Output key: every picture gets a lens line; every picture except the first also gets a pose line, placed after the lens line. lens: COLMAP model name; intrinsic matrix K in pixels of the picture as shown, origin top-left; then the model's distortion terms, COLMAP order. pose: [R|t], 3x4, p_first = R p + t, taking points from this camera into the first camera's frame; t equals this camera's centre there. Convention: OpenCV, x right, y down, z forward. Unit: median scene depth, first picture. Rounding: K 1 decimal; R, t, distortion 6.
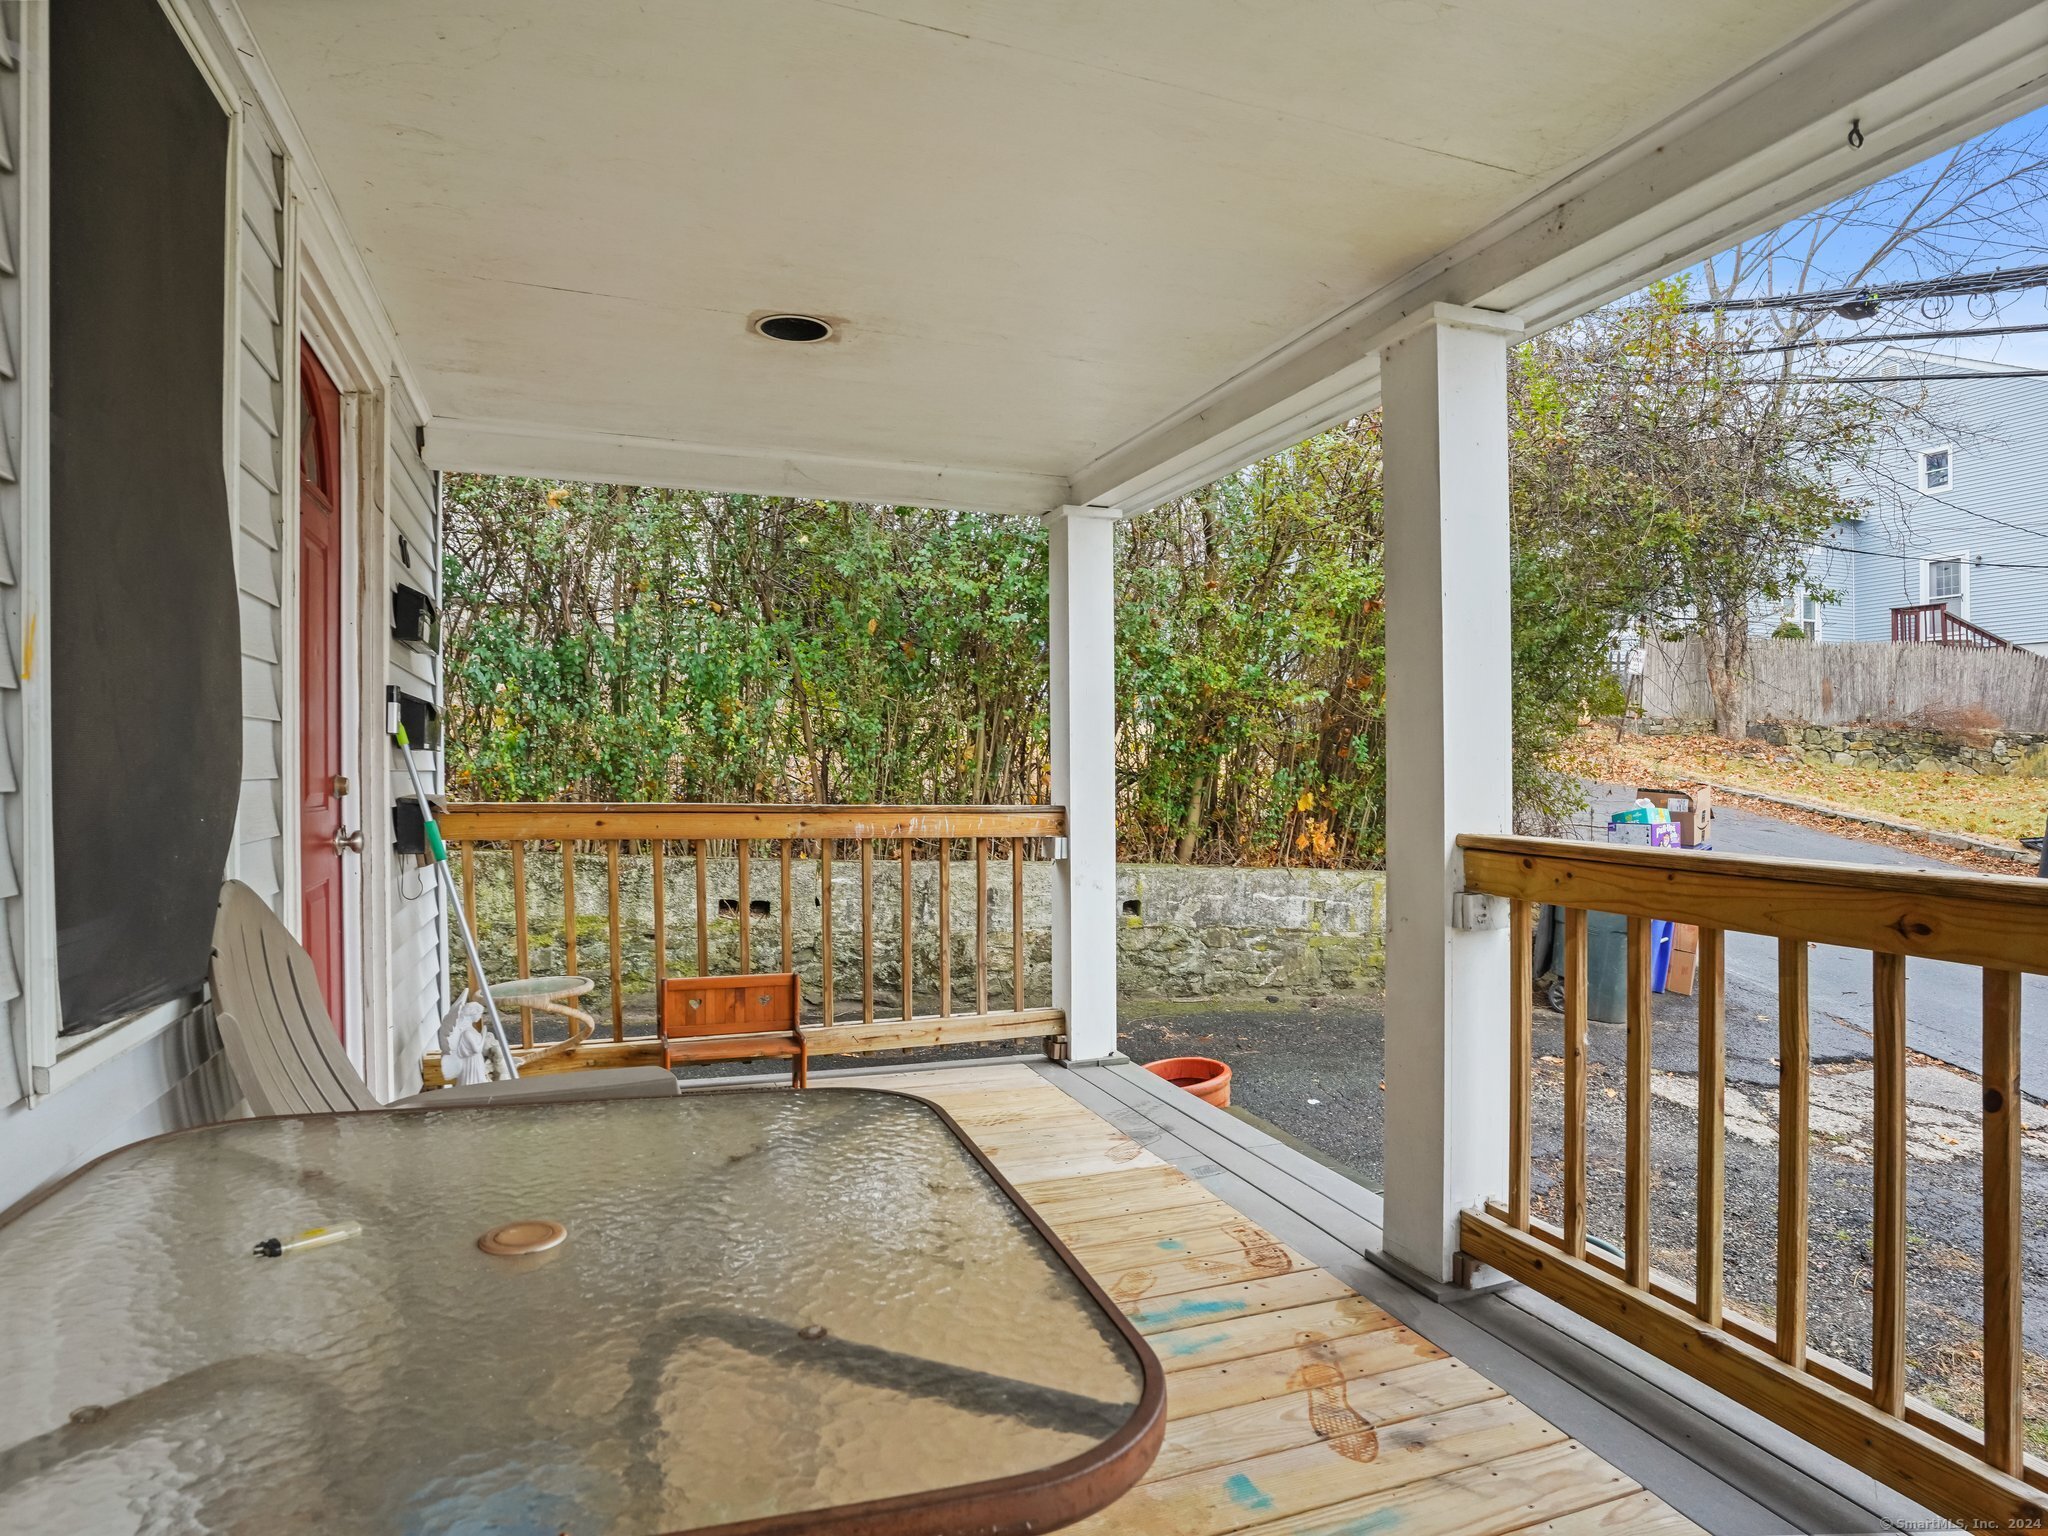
lens RADIAL K [[1155.8, 0, 1024.0], [0, 1155.8, 768.0], [0, 0, 1]] dist [-0.089658, 0.048258]
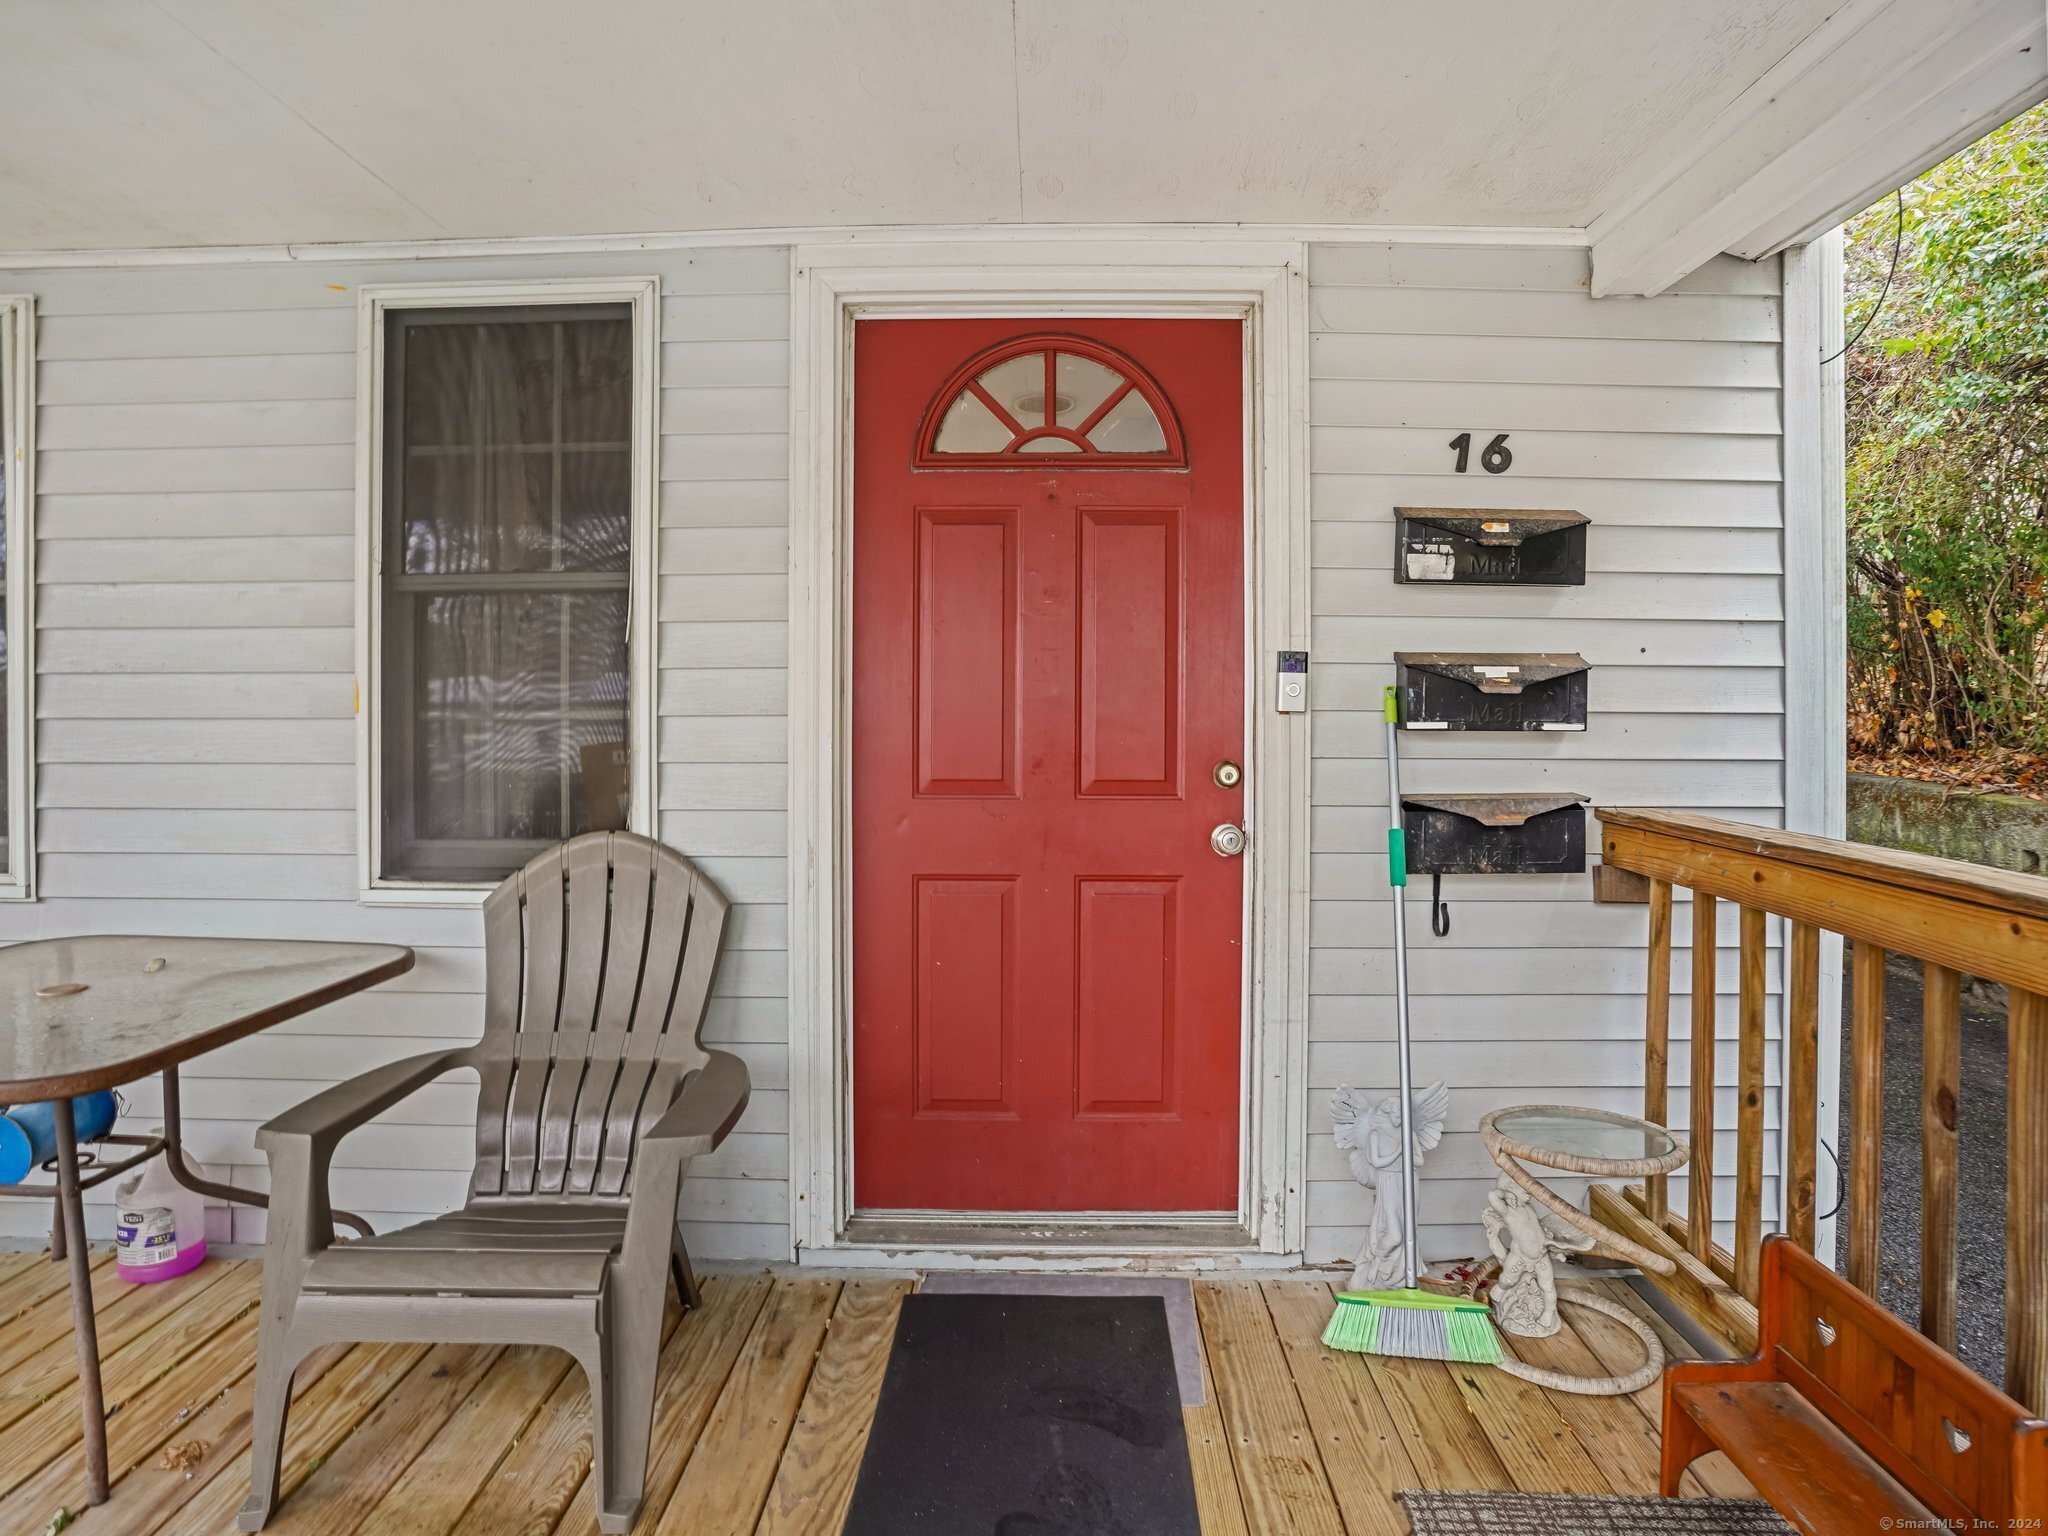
lens RADIAL K [[1147.7, 0, 1032.9], [0, 1147.7, 729.6], [0, 0, 1]] dist [-0.084100, 0.040300]
pose [[-0.370091, 0.012080, -0.928917, 0.188749], [-0.001839, 0.999904, 0.013736, -0.021804], [0.928994, 0.006792, -0.370033, 0.840738]]
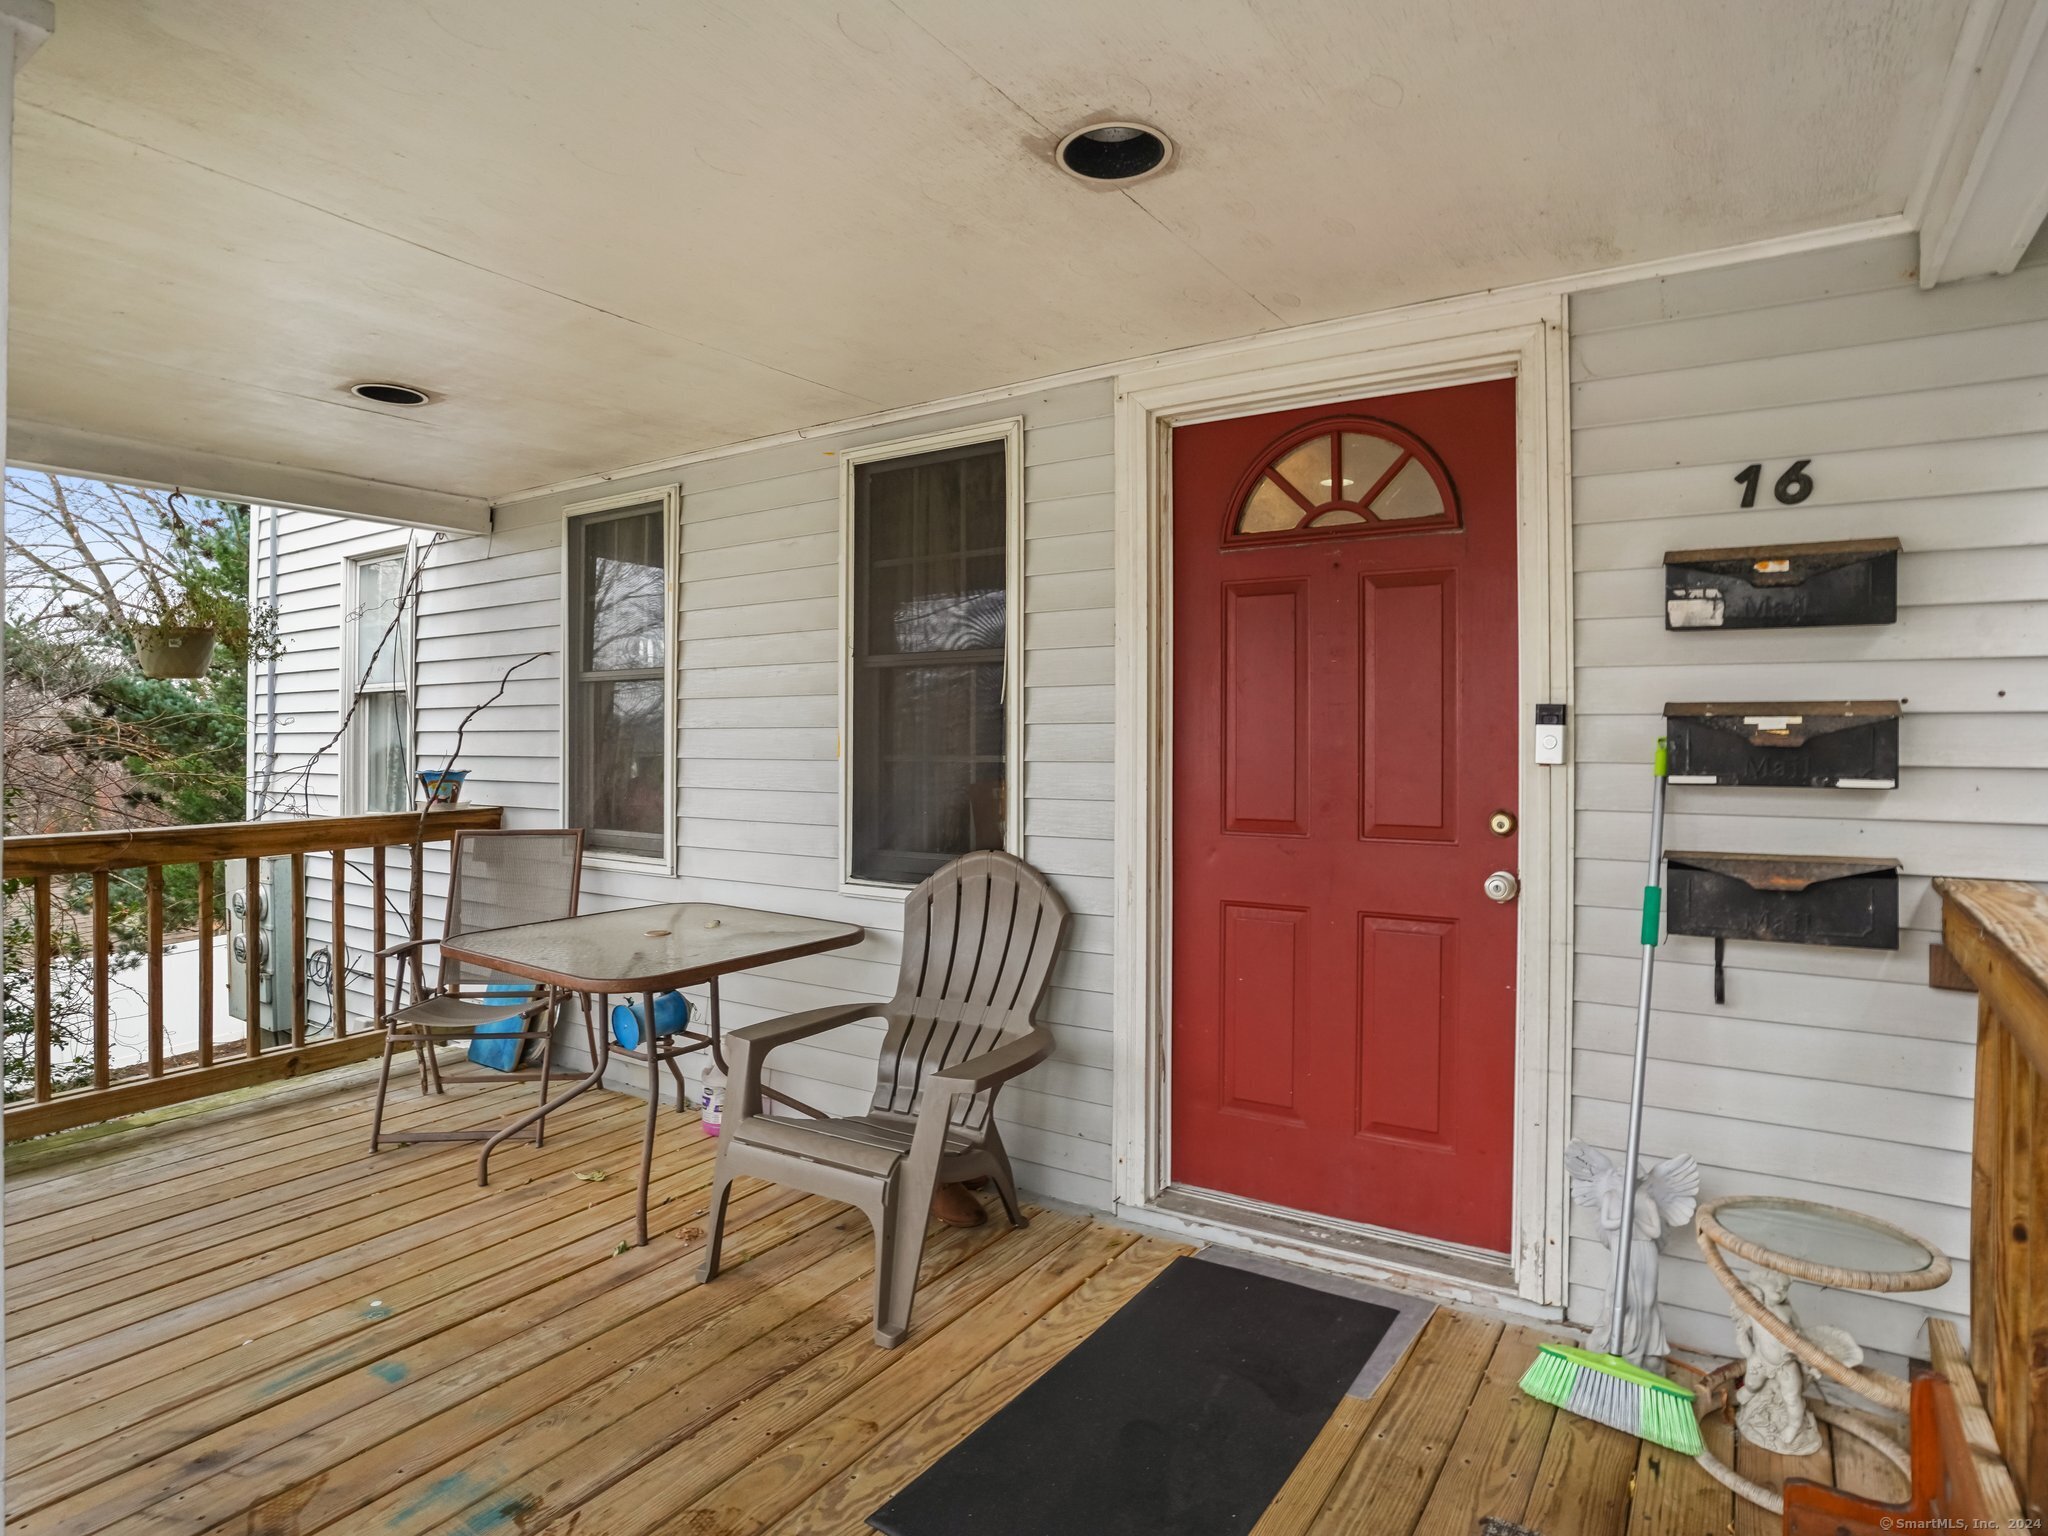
lens RADIAL K [[1147.1, 0, 1045.3], [0, 1147.1, 742.9], [0, 0, 1]] dist [-0.085124, 0.039339]
pose [[-0.802533, 0.000996, -0.596607, 0.151745], [-0.001392, 0.999993, 0.003542, -0.035735], [0.596606, 0.003673, -0.802526, 1.064288]]
